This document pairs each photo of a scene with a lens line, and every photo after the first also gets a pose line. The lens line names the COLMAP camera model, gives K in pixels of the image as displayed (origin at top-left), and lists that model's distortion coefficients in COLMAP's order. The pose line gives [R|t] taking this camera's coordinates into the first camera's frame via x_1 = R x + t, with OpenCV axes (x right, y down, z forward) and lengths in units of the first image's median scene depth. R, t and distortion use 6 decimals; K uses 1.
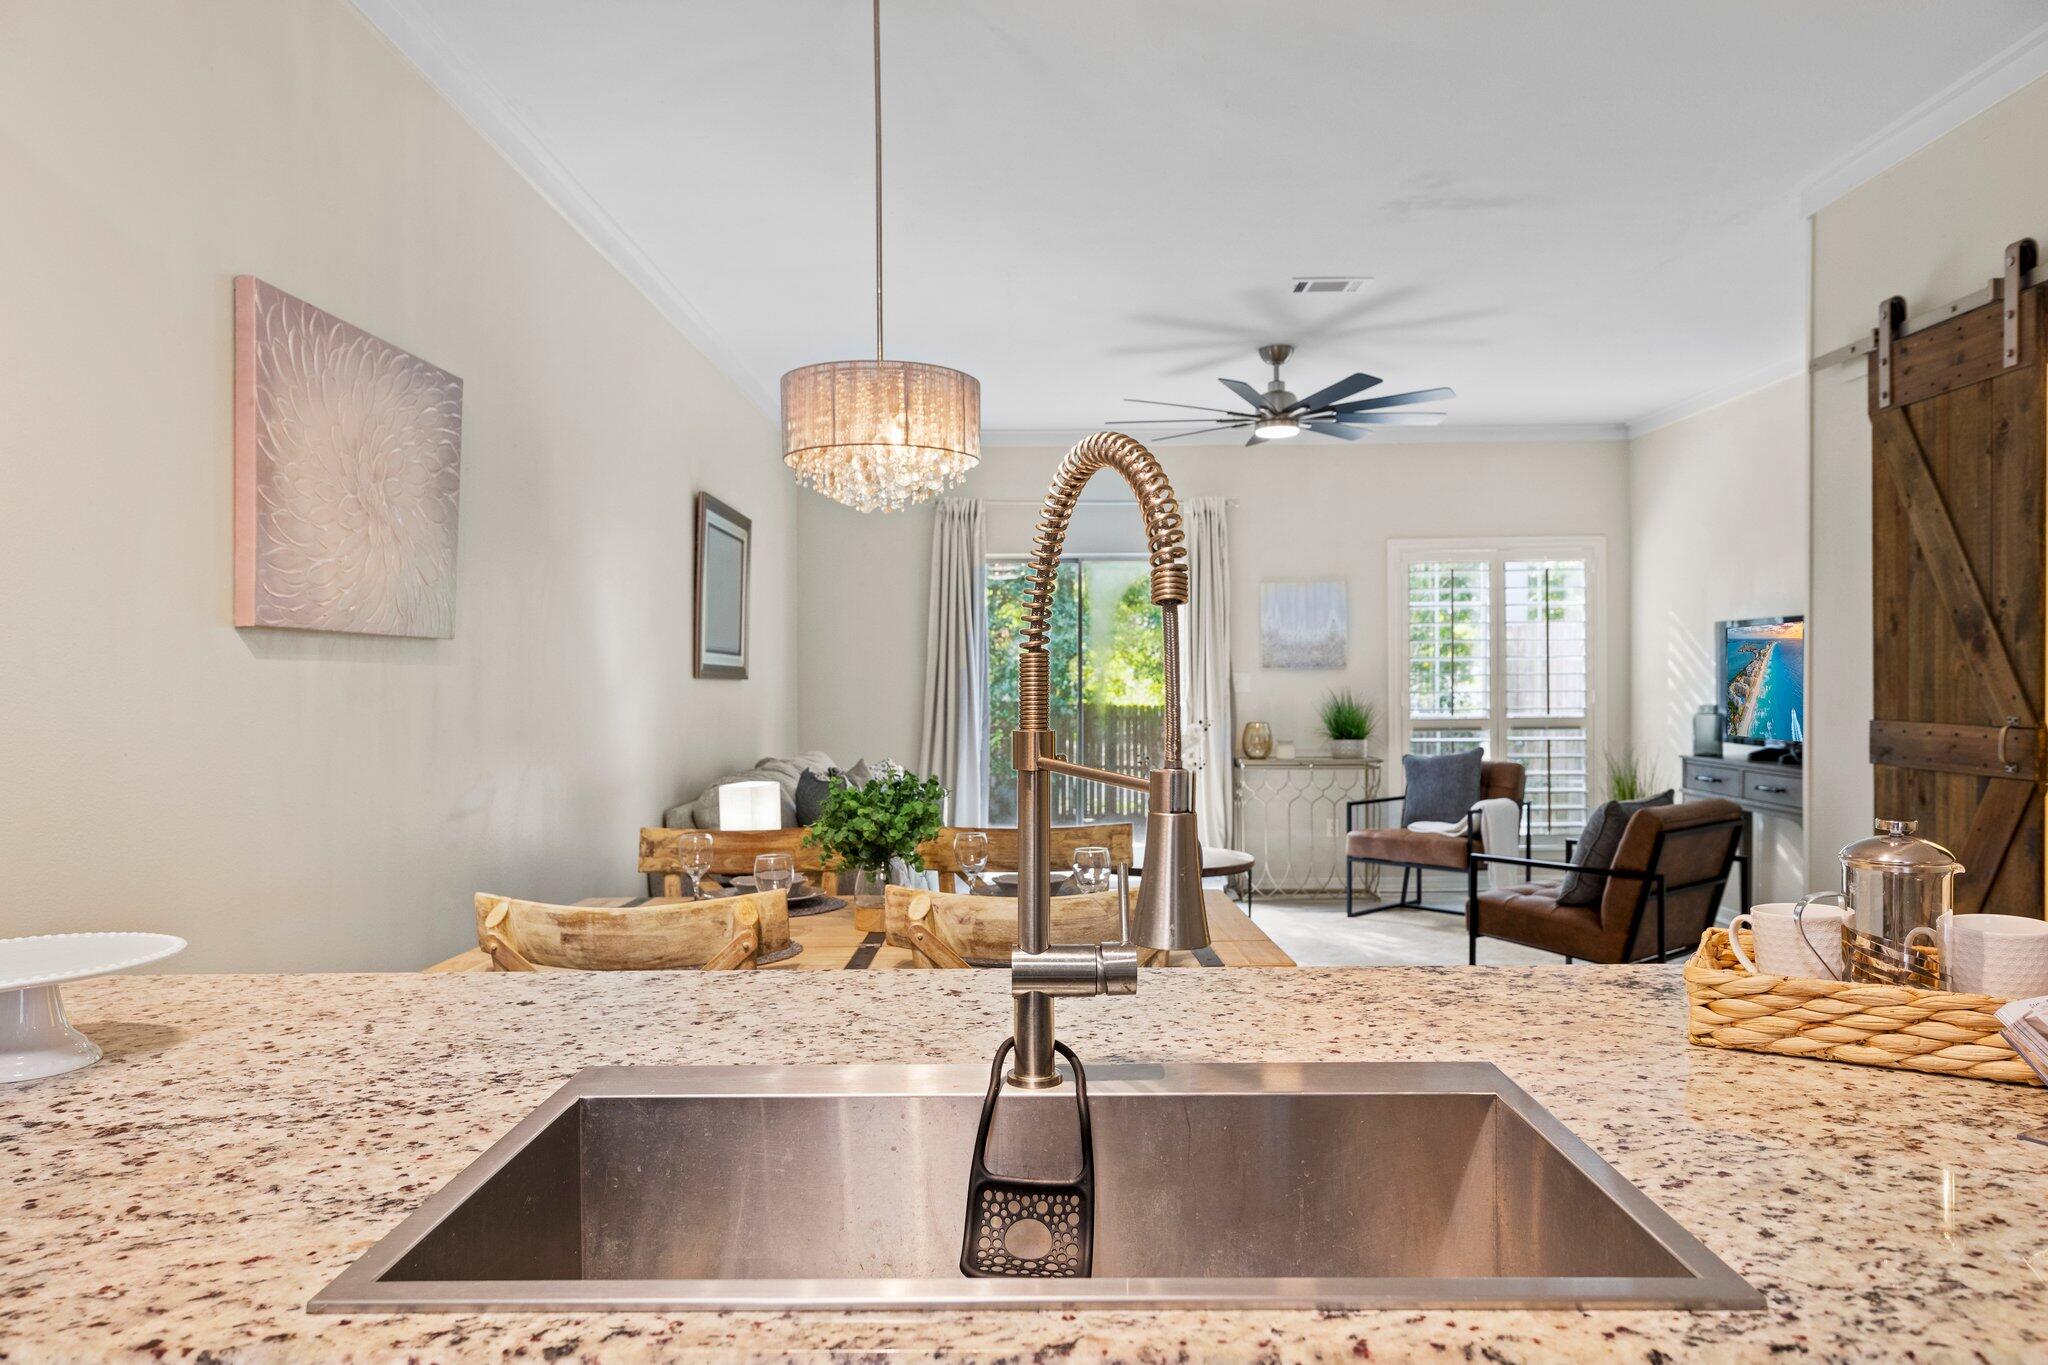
lens RADIAL K [[1340.9, 0, 1024.0], [0, 1340.9, 682.5], [0, 0, 1]] dist [0.005381, 0.001202]
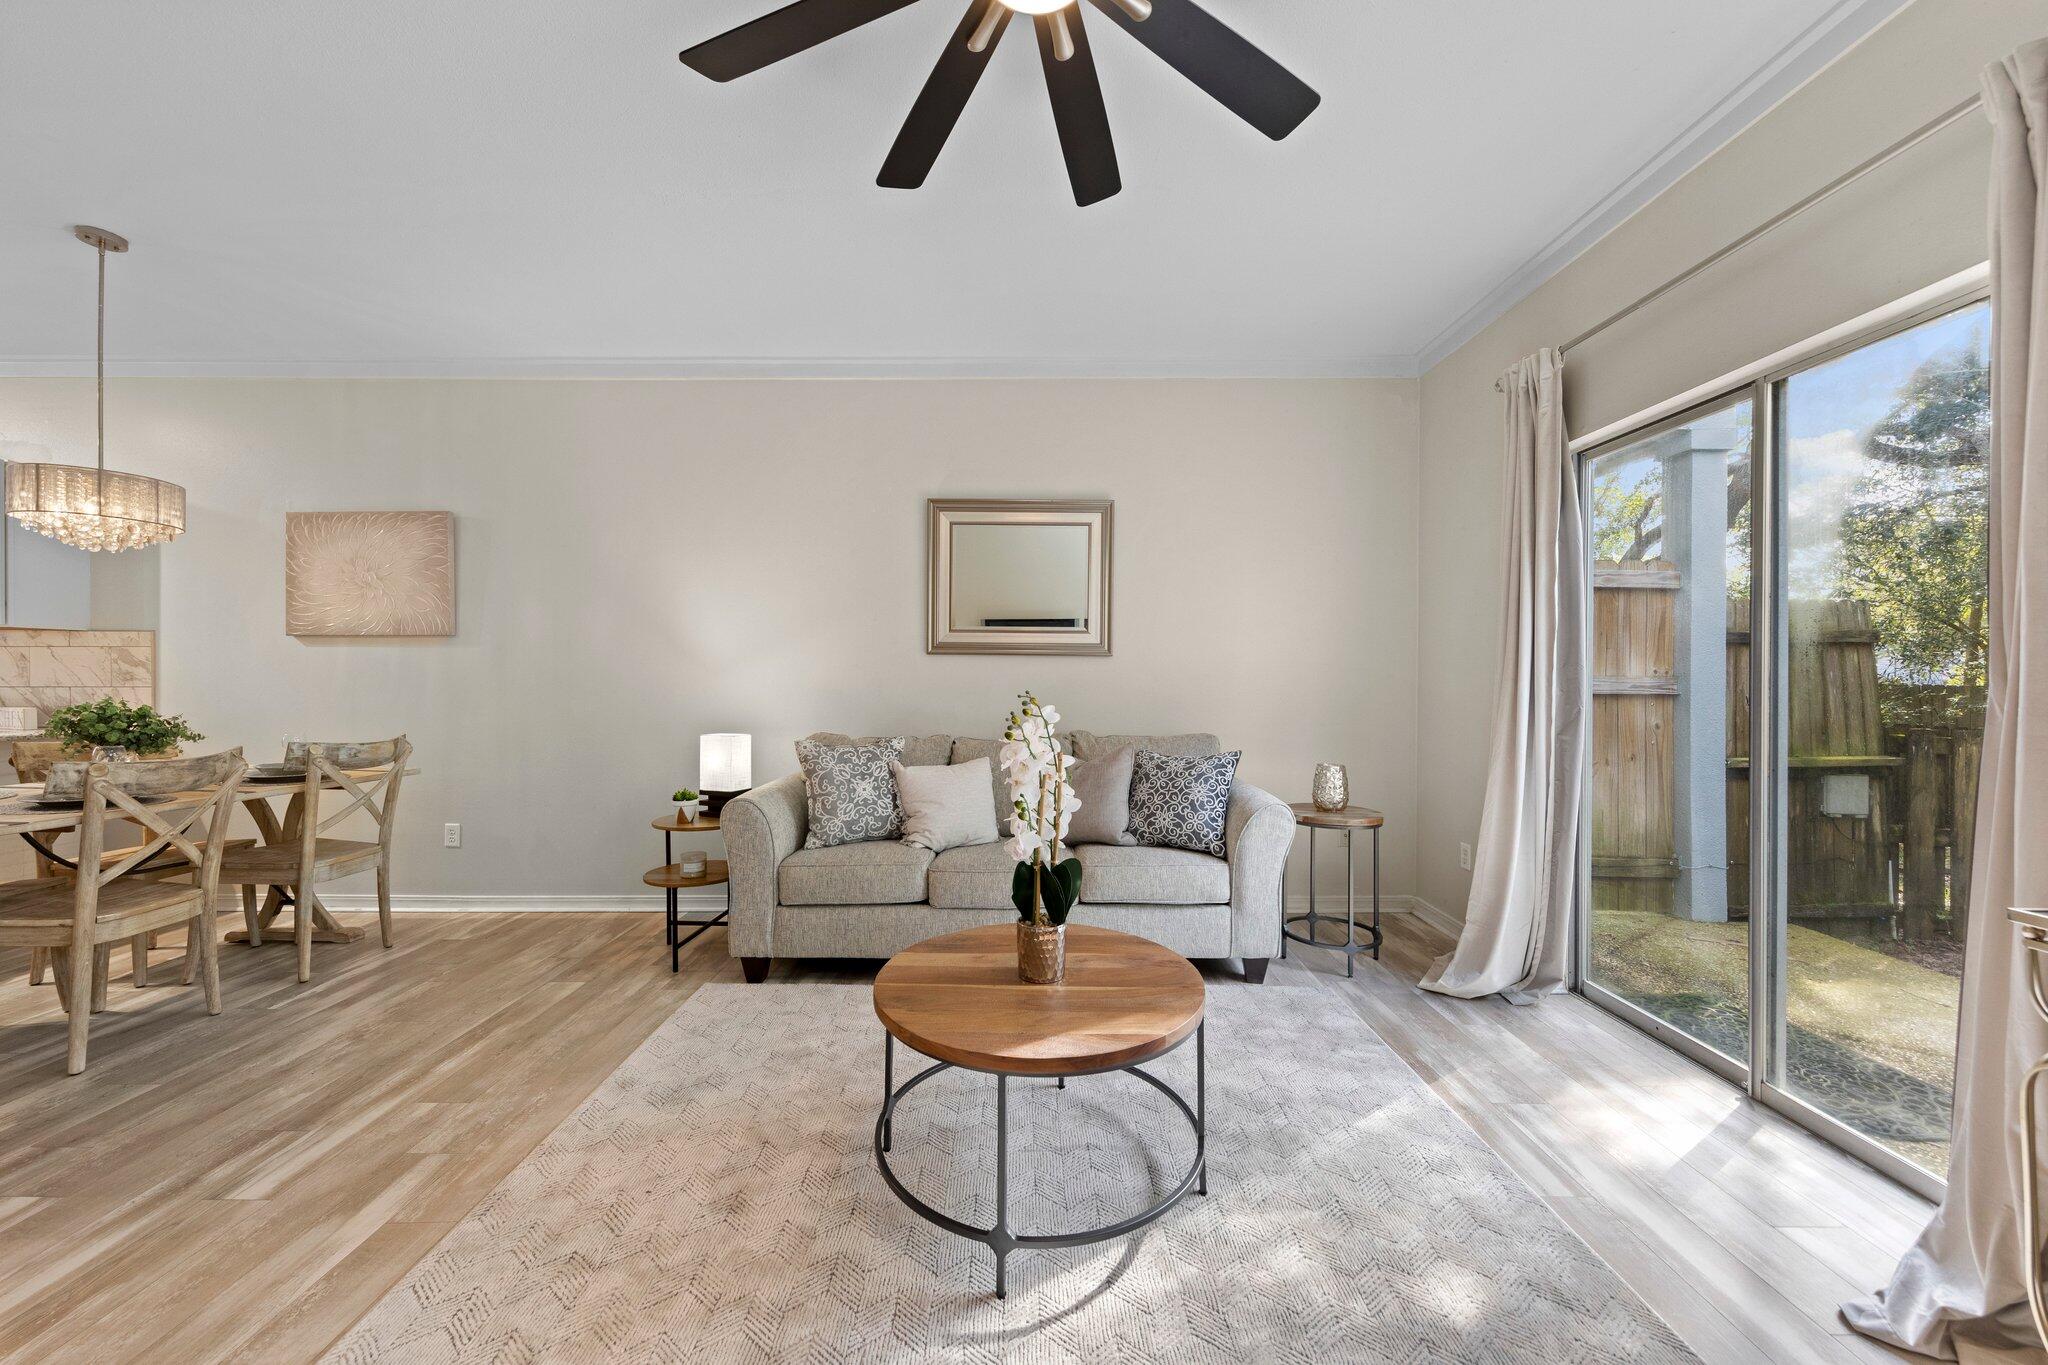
lens RADIAL K [[756.3, 0, 1025.8], [0, 756.3, 679.4], [0, 0, 1]] dist [0.004397, -0.000145]
pose [[0.000092, 0.006757, -0.999977, 0.437418], [-0.003990, 0.999969, 0.006756, 0.014245], [0.999992, 0.003989, 0.000119, 1.084478]]
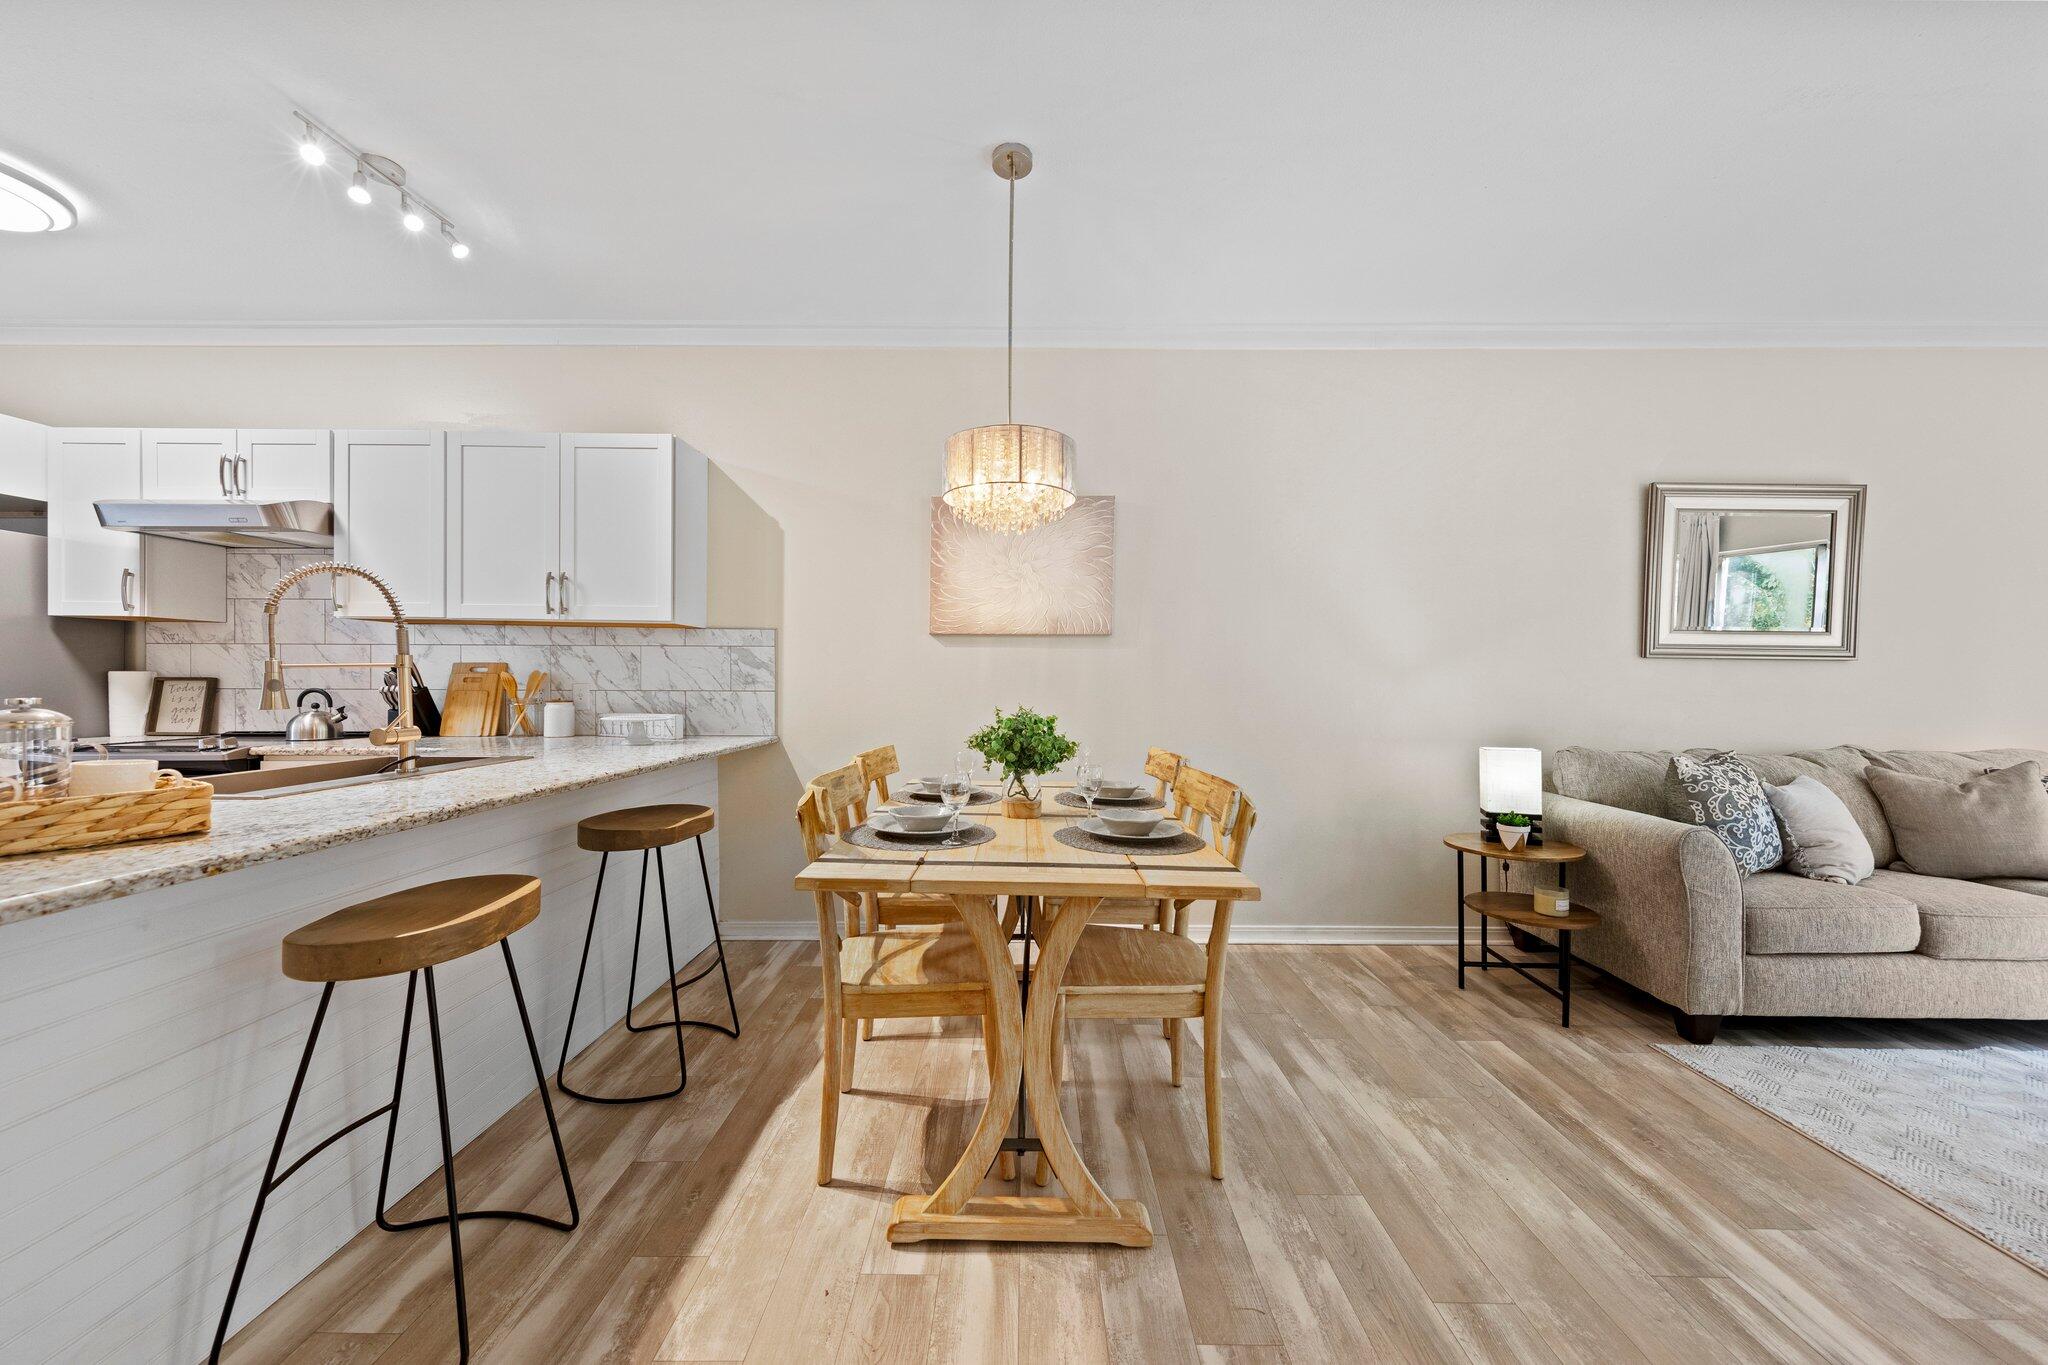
lens RADIAL K [[734.7, 0, 1024.0], [0, 734.7, 682.5], [0, 0, 1]] dist [0.004825, -0.000124]
pose [[0.000429, 0.009384, -0.999956, 0.347176], [-0.007480, 0.999928, 0.009381, 0.014804], [0.999972, 0.007476, 0.000499, 0.498339]]
